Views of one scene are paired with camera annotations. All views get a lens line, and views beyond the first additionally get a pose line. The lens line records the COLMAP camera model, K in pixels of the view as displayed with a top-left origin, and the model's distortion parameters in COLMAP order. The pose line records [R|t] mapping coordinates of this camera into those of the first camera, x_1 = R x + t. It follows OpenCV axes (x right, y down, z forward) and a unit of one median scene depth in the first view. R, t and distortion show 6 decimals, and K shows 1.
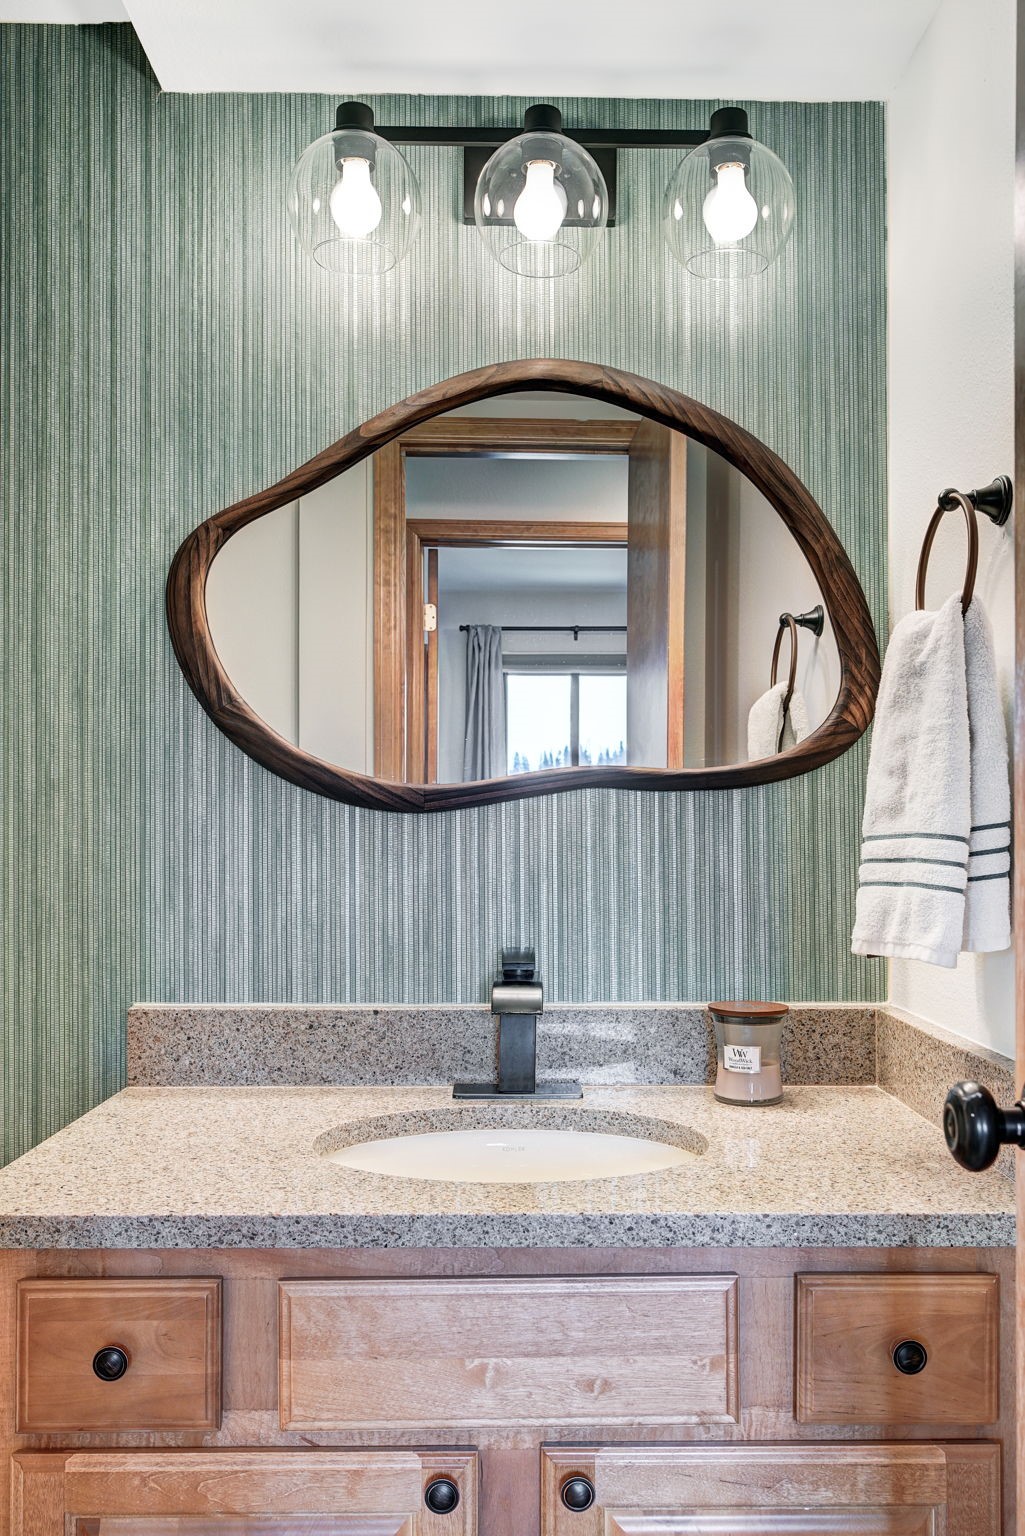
lens RADIAL K [[979.5, 0, 512.5], [0, 979.5, 768.0], [0, 0, 1]] dist [-0.004582, -0.000720]
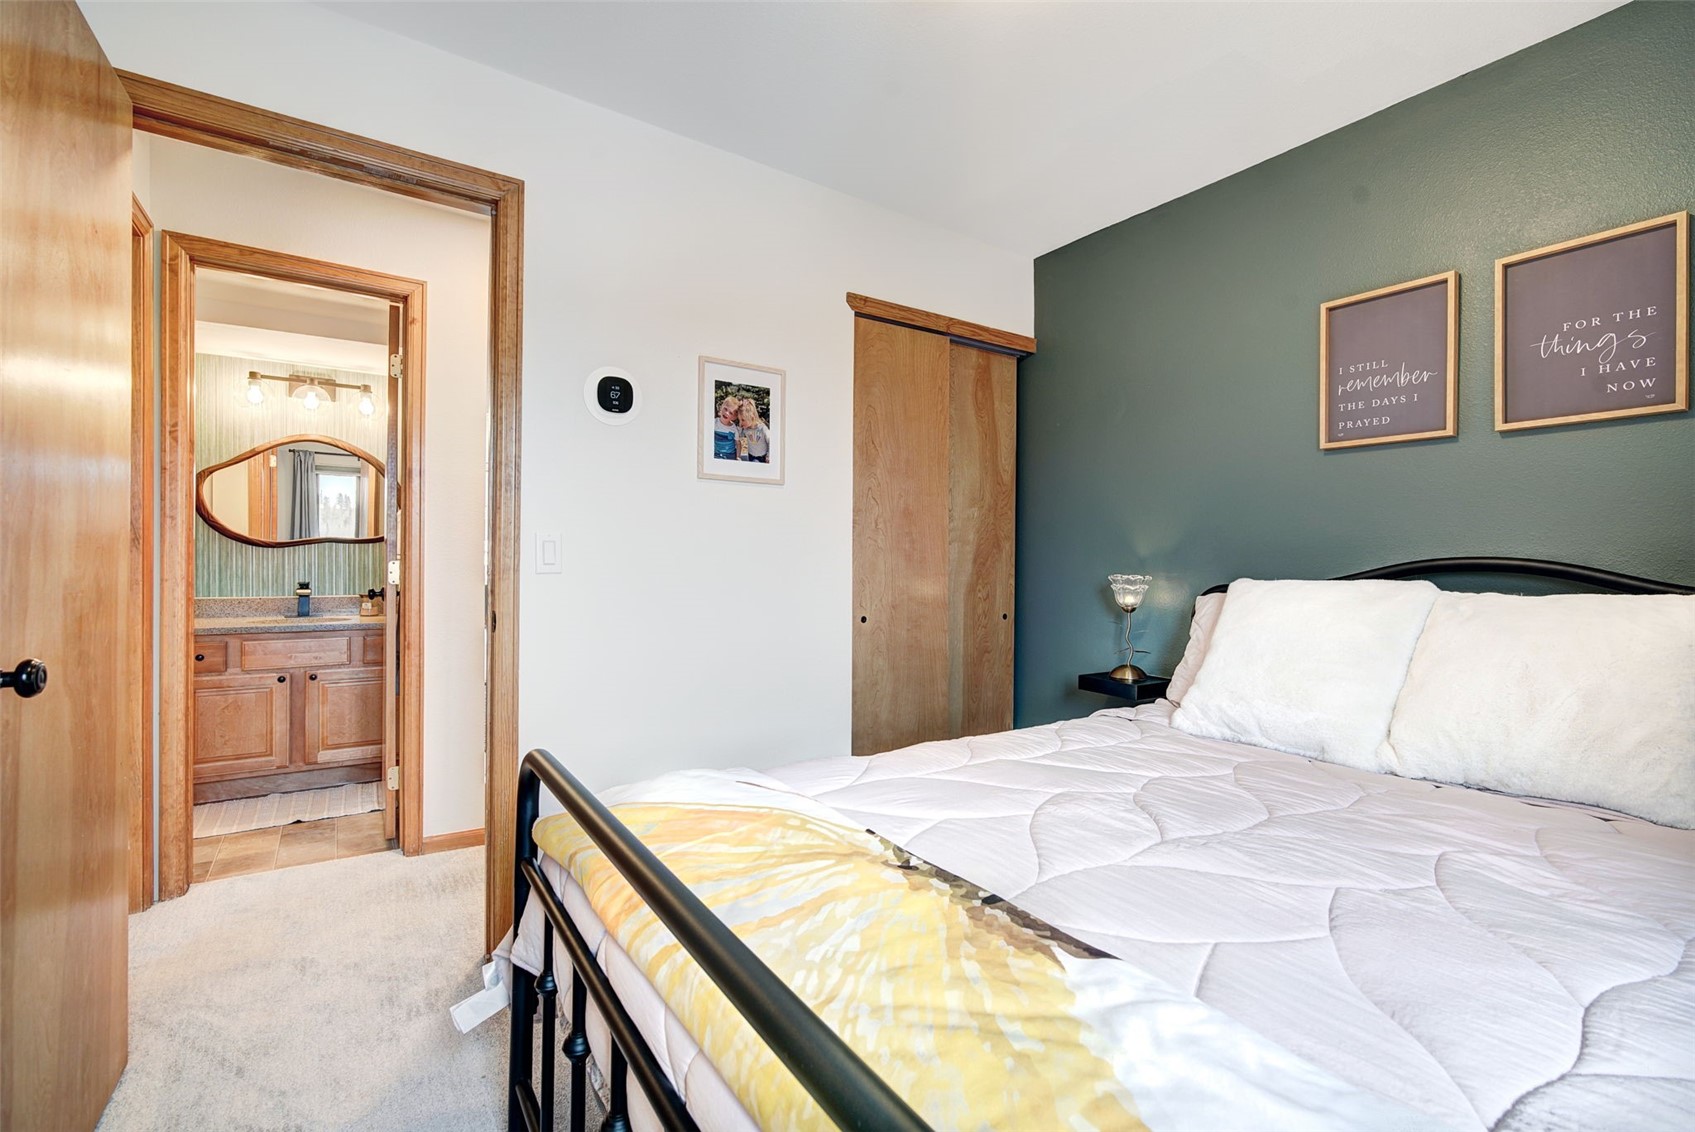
lens RADIAL K [[773.0, 0, 848.2], [0, 773.0, 555.5], [0, 0, 1]] dist [-0.001390, 0.001023]
pose [[0.840110, 0.007476, 0.542365, 0.185799], [-0.031825, 0.998862, 0.035528, -0.128433], [-0.541482, -0.047109, 0.839391, -3.325896]]
